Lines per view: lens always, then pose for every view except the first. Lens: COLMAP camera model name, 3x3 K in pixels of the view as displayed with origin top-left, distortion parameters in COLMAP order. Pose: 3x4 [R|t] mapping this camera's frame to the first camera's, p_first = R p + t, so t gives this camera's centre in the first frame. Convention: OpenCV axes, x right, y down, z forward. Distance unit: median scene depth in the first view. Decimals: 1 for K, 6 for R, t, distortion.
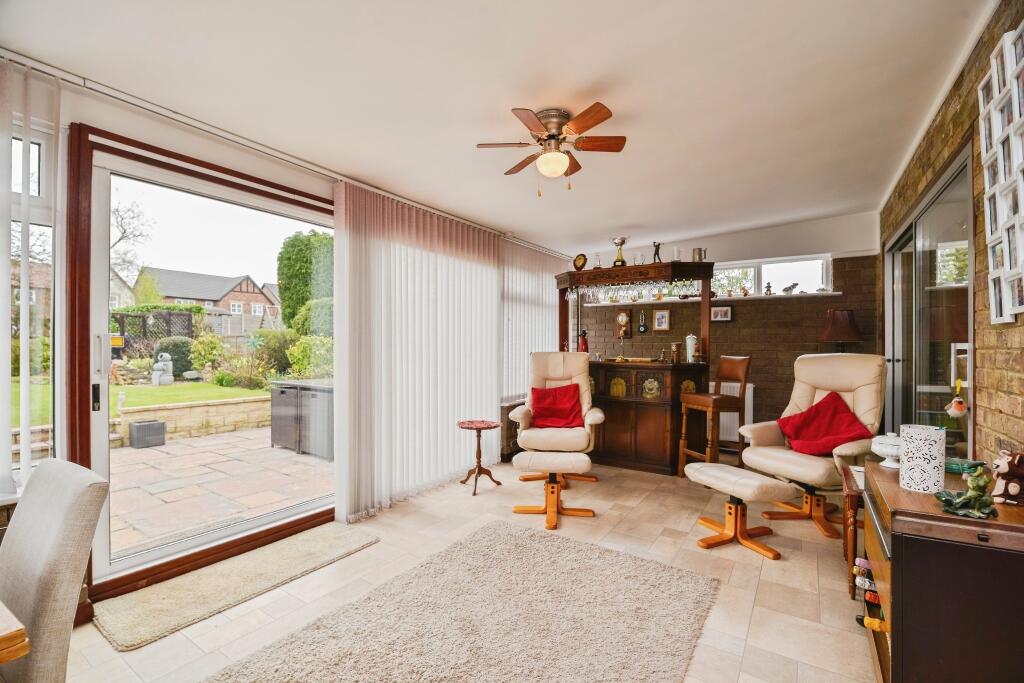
lens RADIAL K [[451.9, 0, 519.2], [0, 451.9, 344.6], [0, 0, 1]] dist [-0.001644, 0.000108]
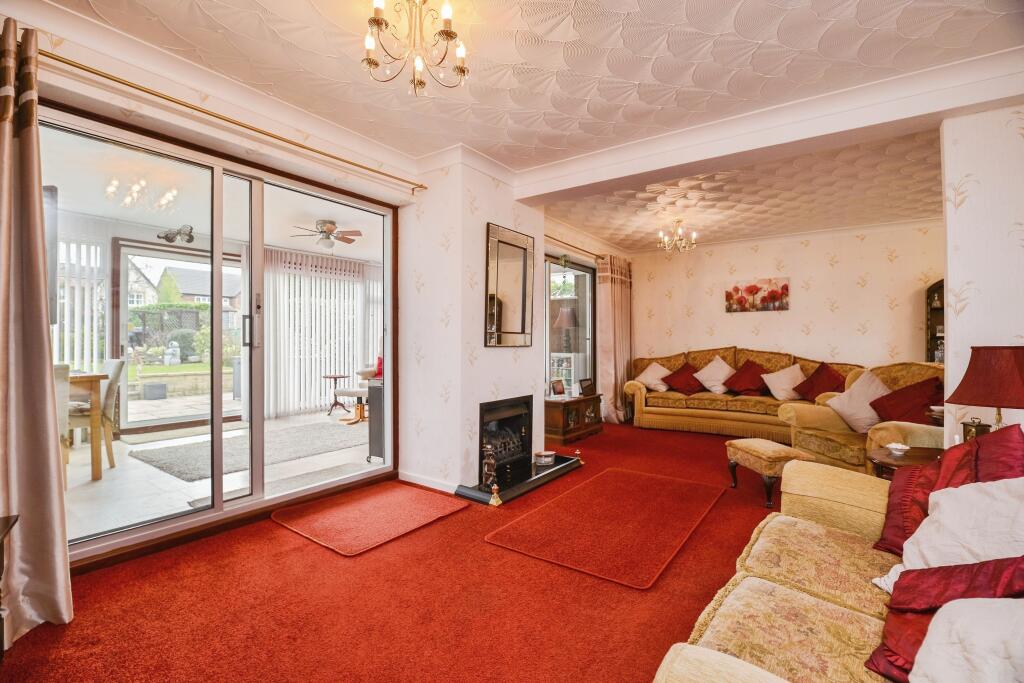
lens RADIAL K [[451.9, 0, 505.6], [0, 451.9, 340.9], [0, 0, 1]] dist [-0.001644, 0.000108]
pose [[0.998659, 0.003213, -0.051680, 0.400975], [-0.003179, 0.999995, 0.000744, 0.022202], [0.051682, -0.000579, 0.998663, -0.423235]]
